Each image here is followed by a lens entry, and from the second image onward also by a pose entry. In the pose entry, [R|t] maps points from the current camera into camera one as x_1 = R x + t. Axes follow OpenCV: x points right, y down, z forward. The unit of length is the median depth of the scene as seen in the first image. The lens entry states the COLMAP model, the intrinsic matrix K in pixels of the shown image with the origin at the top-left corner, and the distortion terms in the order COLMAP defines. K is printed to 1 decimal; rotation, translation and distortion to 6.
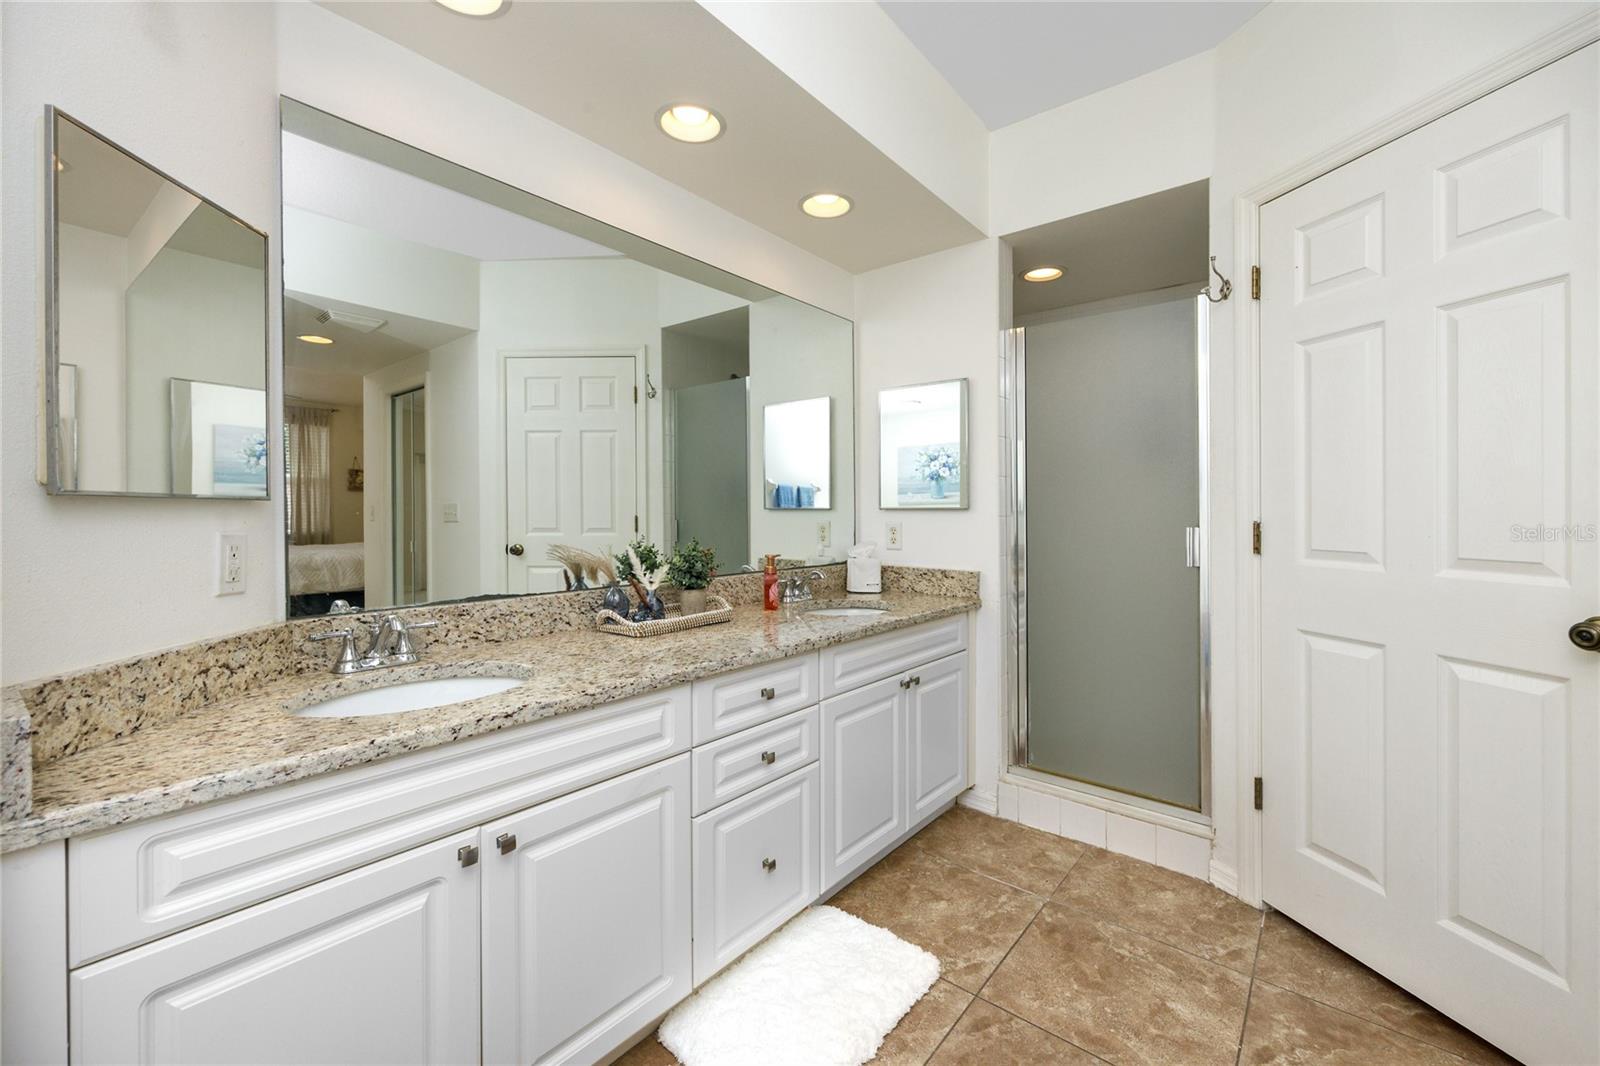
lens RADIAL K [[655.2, 0, 820.1], [0, 655.2, 513.4], [0, 0, 1]] dist [0.002042, 0.000237]
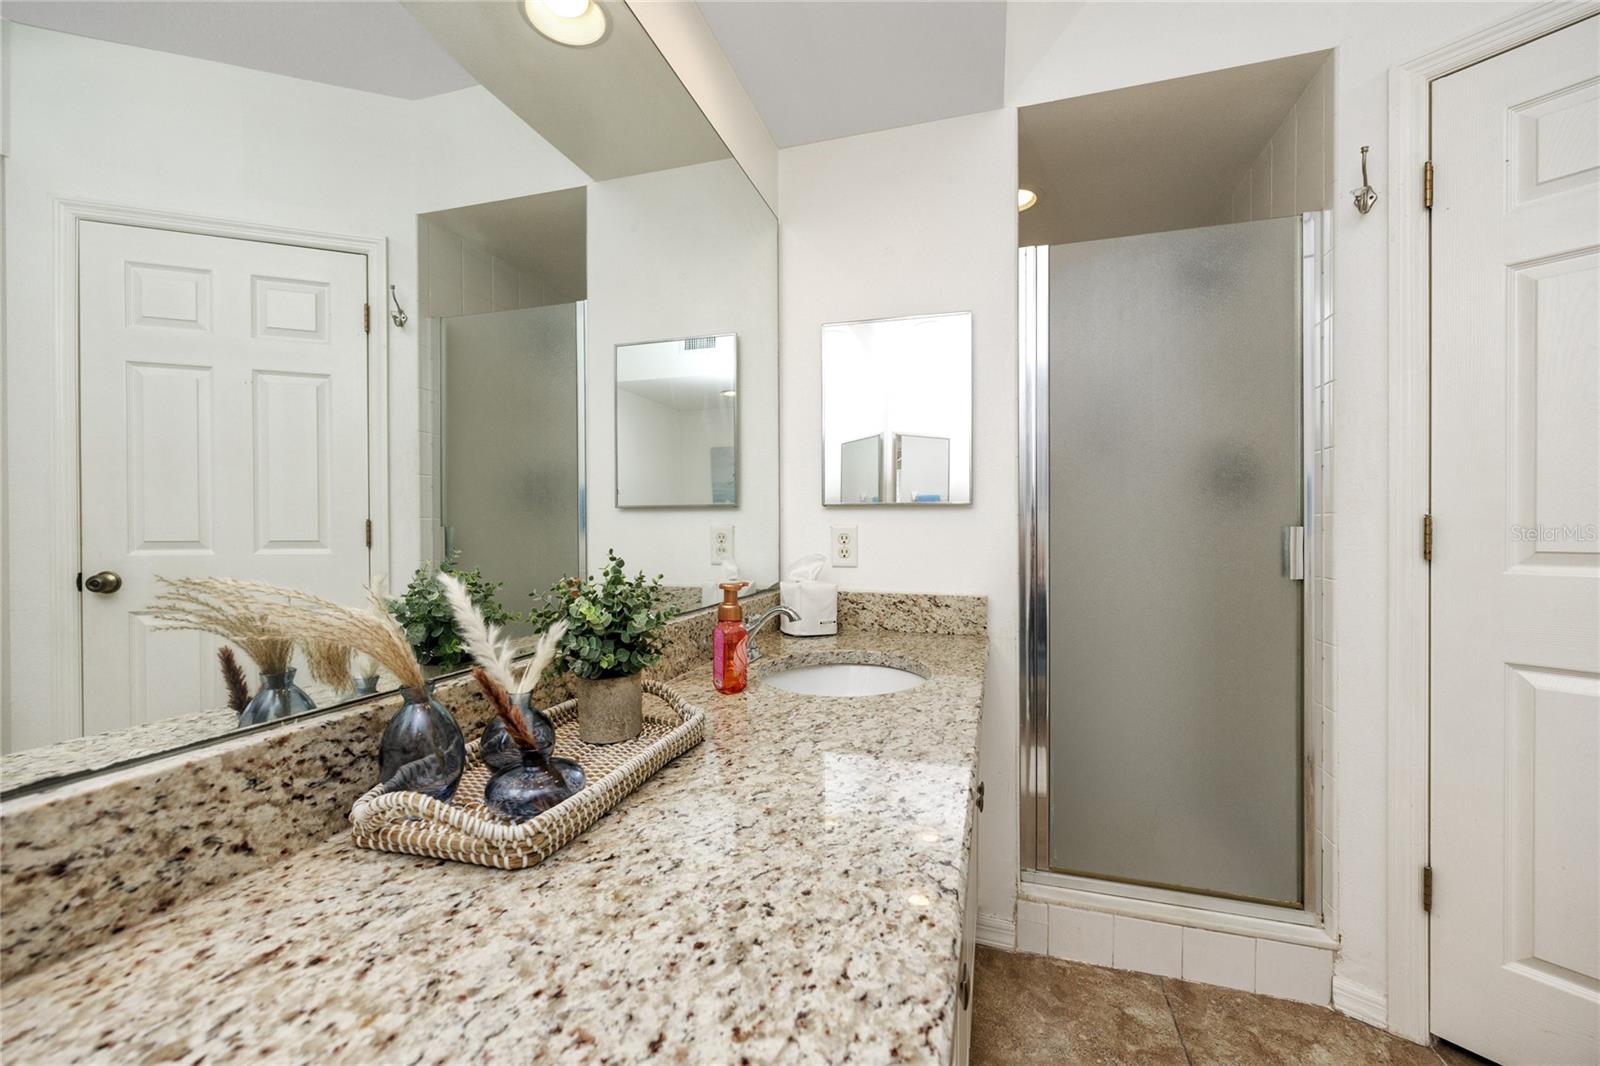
lens RADIAL K [[635.6, 0, 800.0], [0, 635.6, 531.2], [0, 0, 1]] dist [-0.002637, -0.000113]
pose [[0.932279, -0.004216, 0.361715, -0.250331], [0.003663, 0.999991, 0.002216, 0.026780], [-0.361721, -0.000741, 0.932286, 0.637366]]
